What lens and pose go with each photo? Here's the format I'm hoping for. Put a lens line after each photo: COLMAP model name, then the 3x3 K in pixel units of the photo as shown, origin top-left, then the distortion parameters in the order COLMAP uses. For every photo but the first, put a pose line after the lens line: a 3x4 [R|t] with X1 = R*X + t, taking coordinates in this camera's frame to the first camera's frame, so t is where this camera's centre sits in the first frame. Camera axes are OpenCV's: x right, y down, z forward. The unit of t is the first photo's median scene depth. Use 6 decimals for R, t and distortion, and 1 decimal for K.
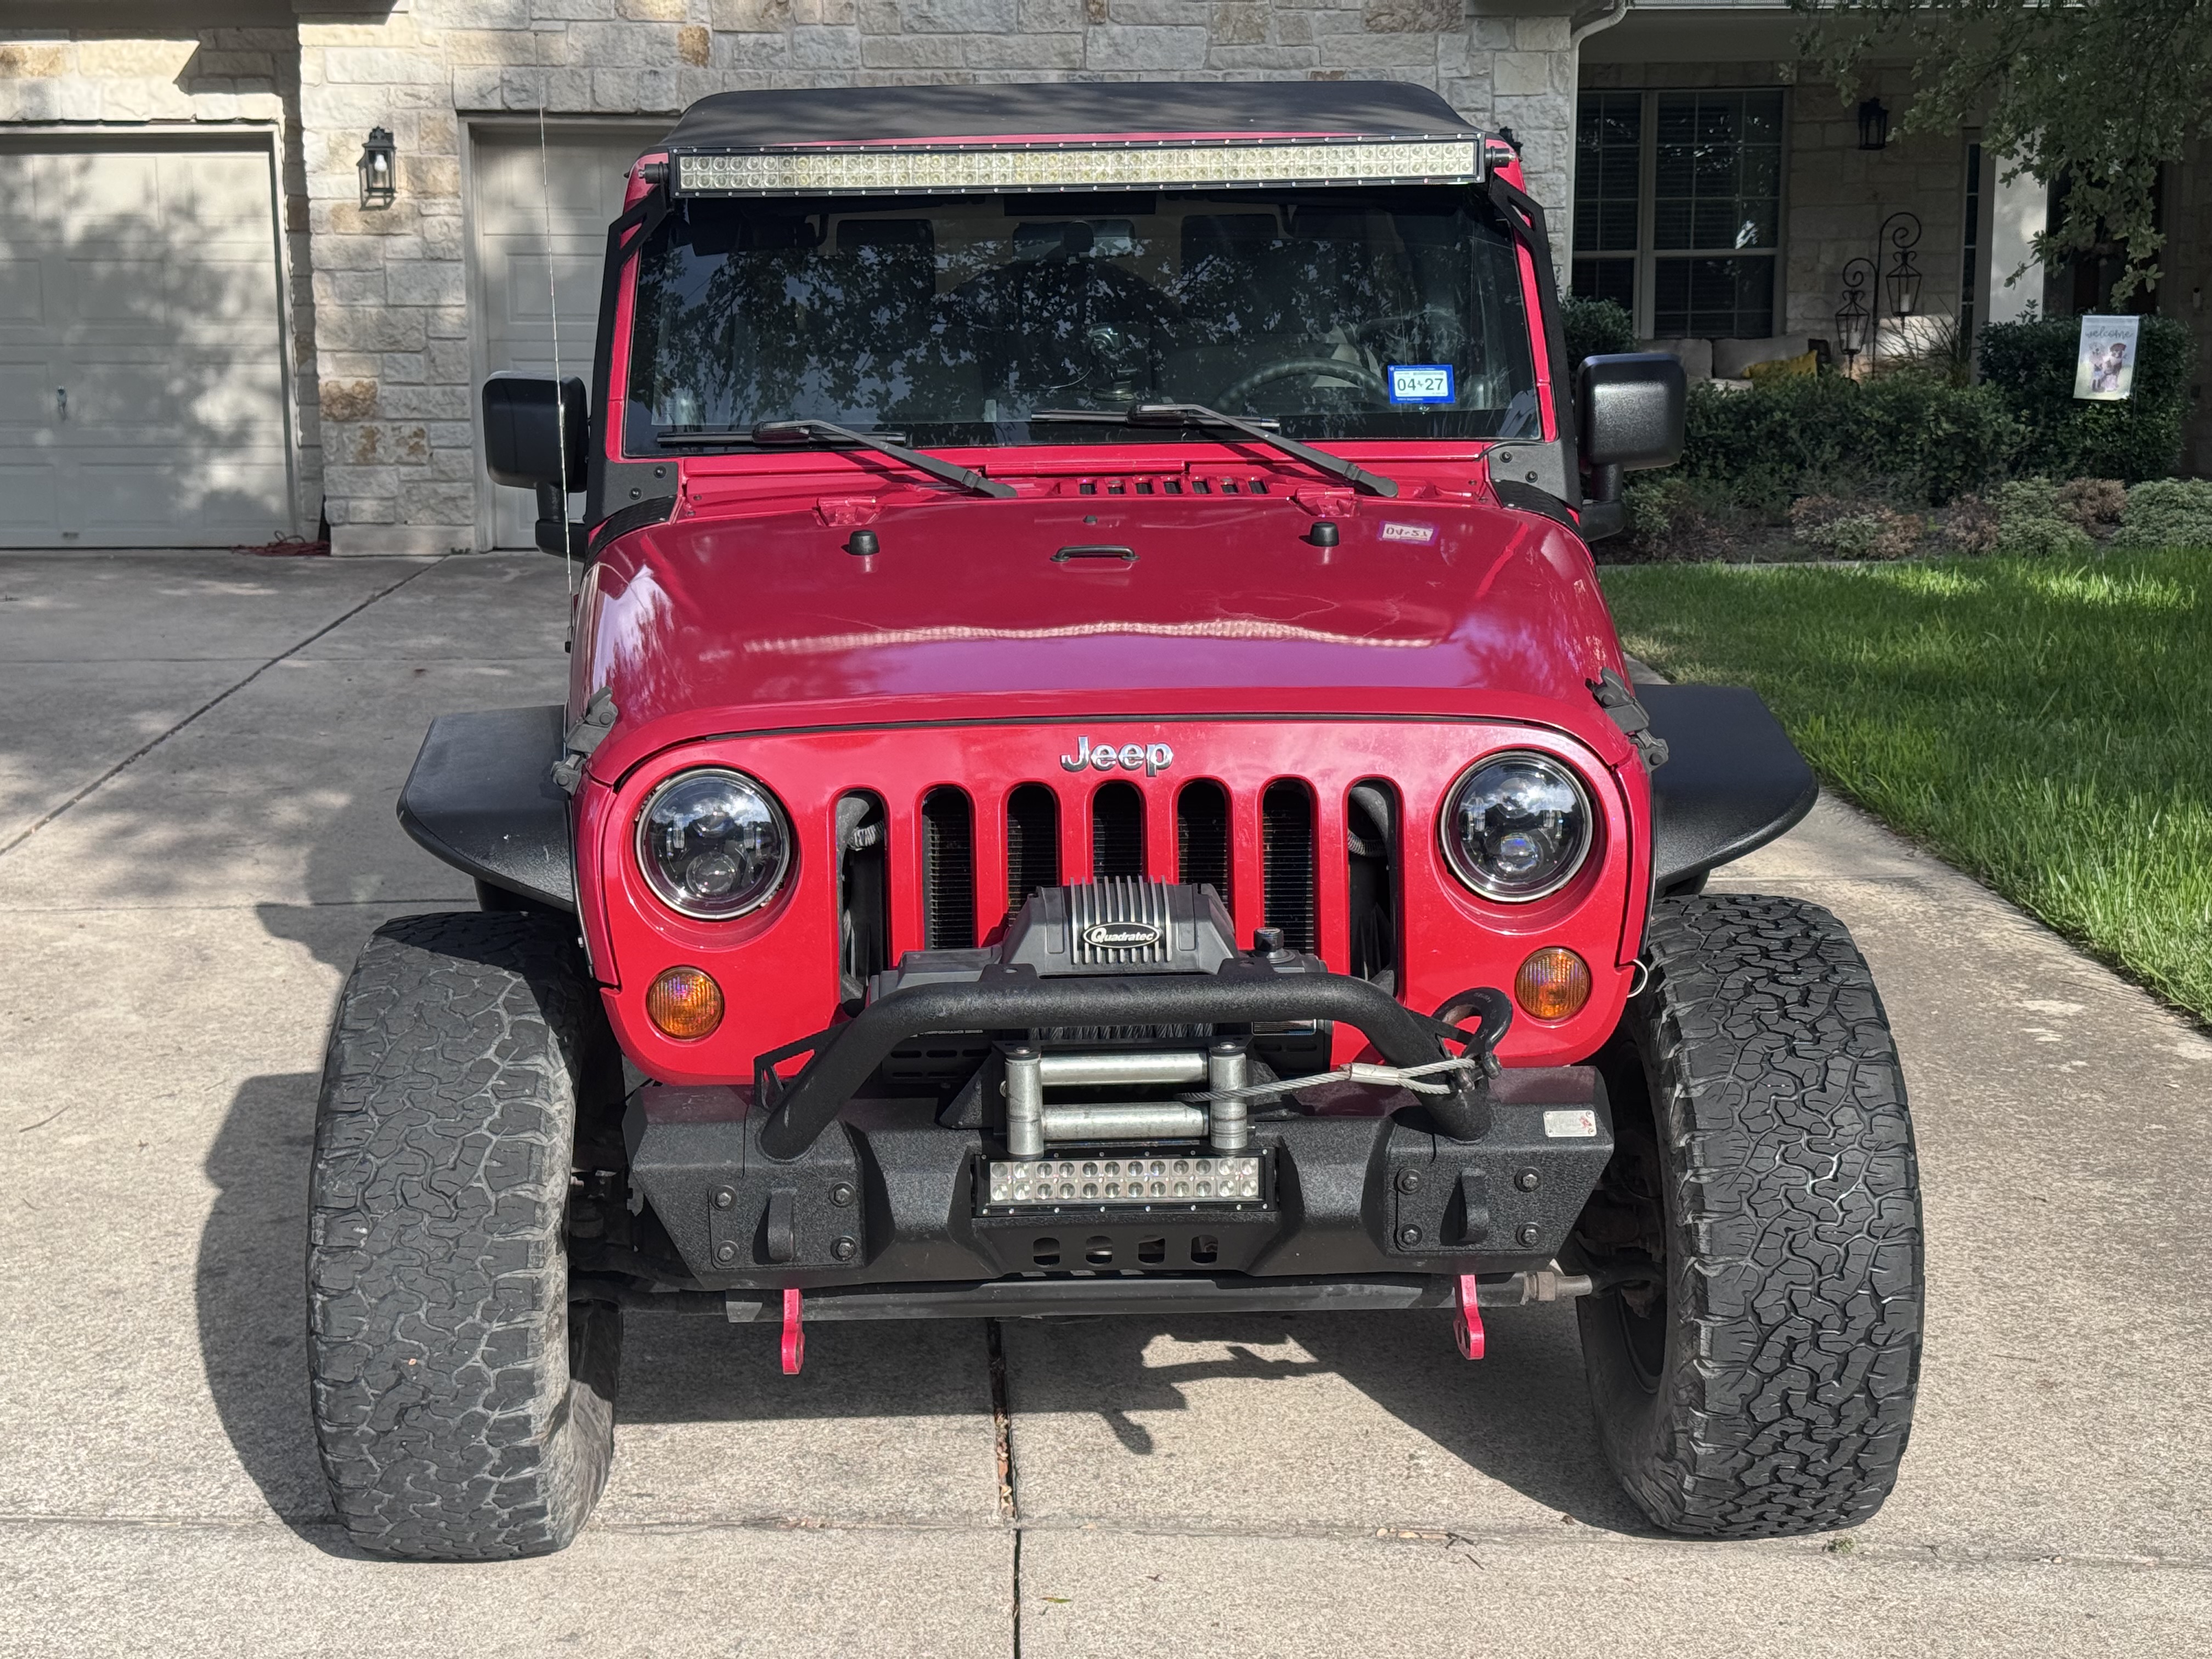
lens RADIAL K [[3118.4, 0, 1107.4], [0, 3118.4, 844.3], [0, 0, 1]] dist [0.092398, 0.000000]
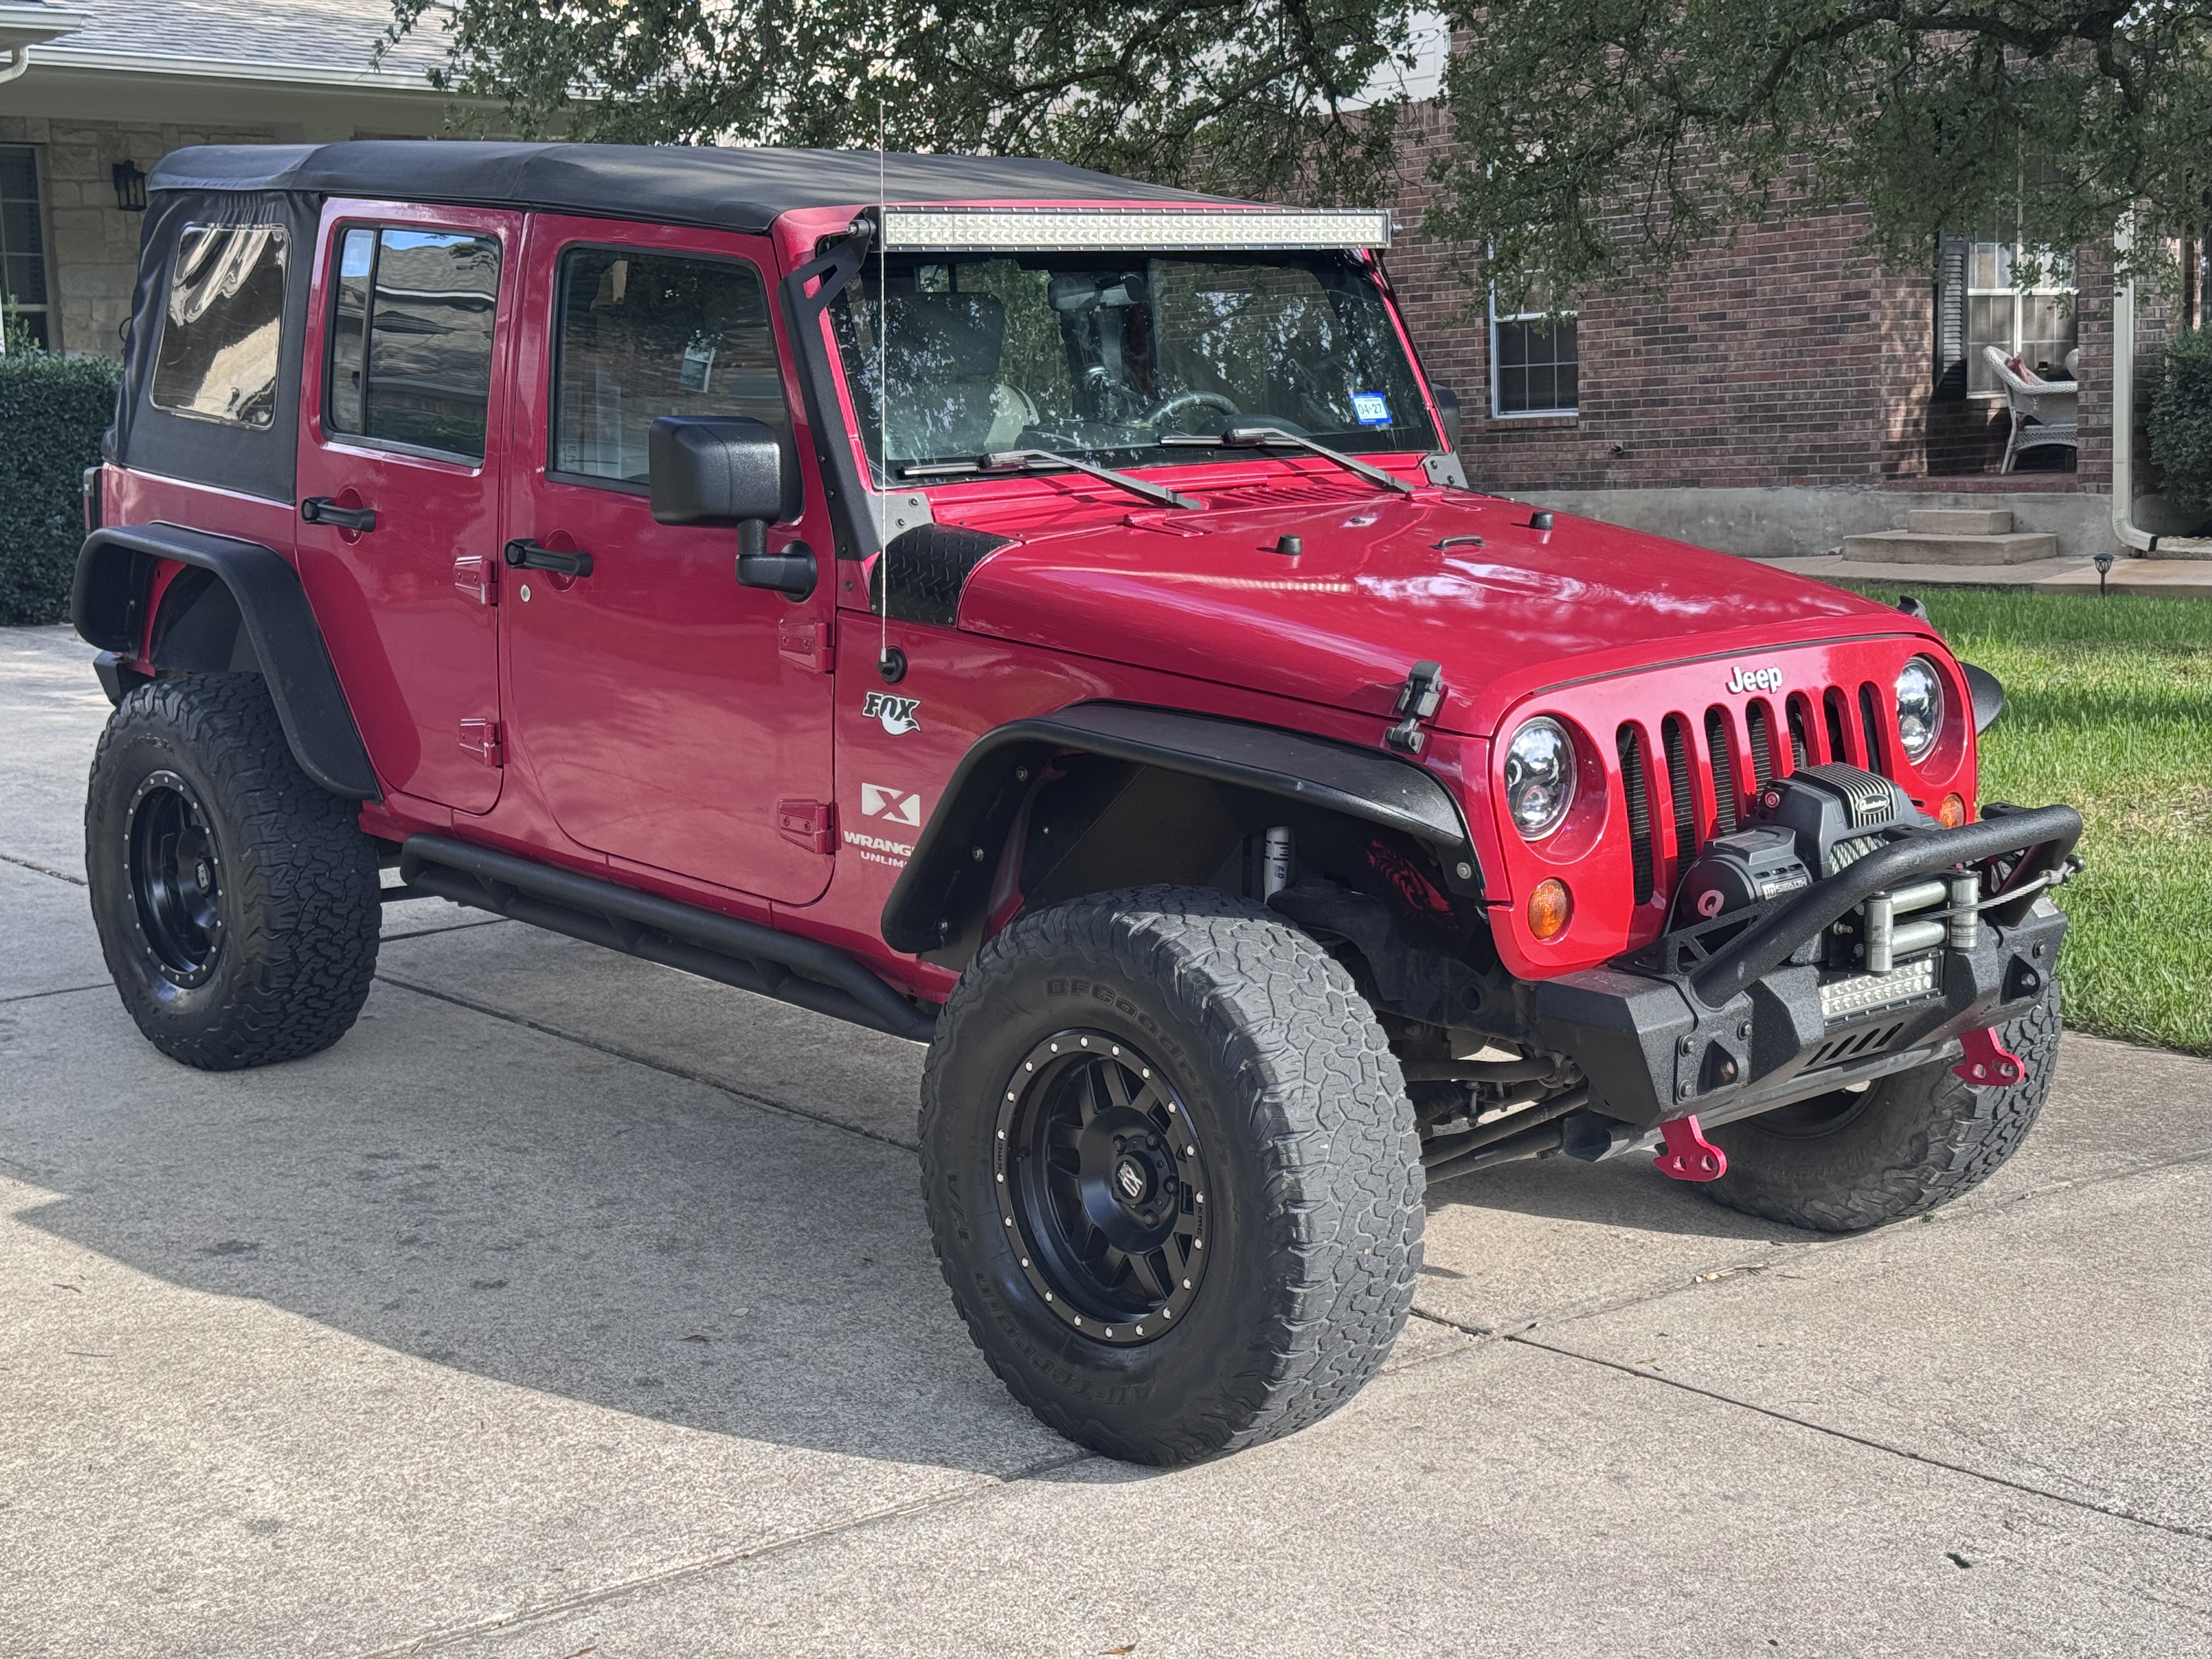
lens RADIAL K [[3118.4, 0, 1103.6], [0, 3118.4, 810.3], [0, 0, 1]] dist [0.092398, 0.000000]
pose [[0.754968, -0.102433, 0.647712, -0.914210], [0.121878, 0.992433, 0.014889, -0.023171], [-0.644336, 0.067701, 0.761740, 0.154481]]
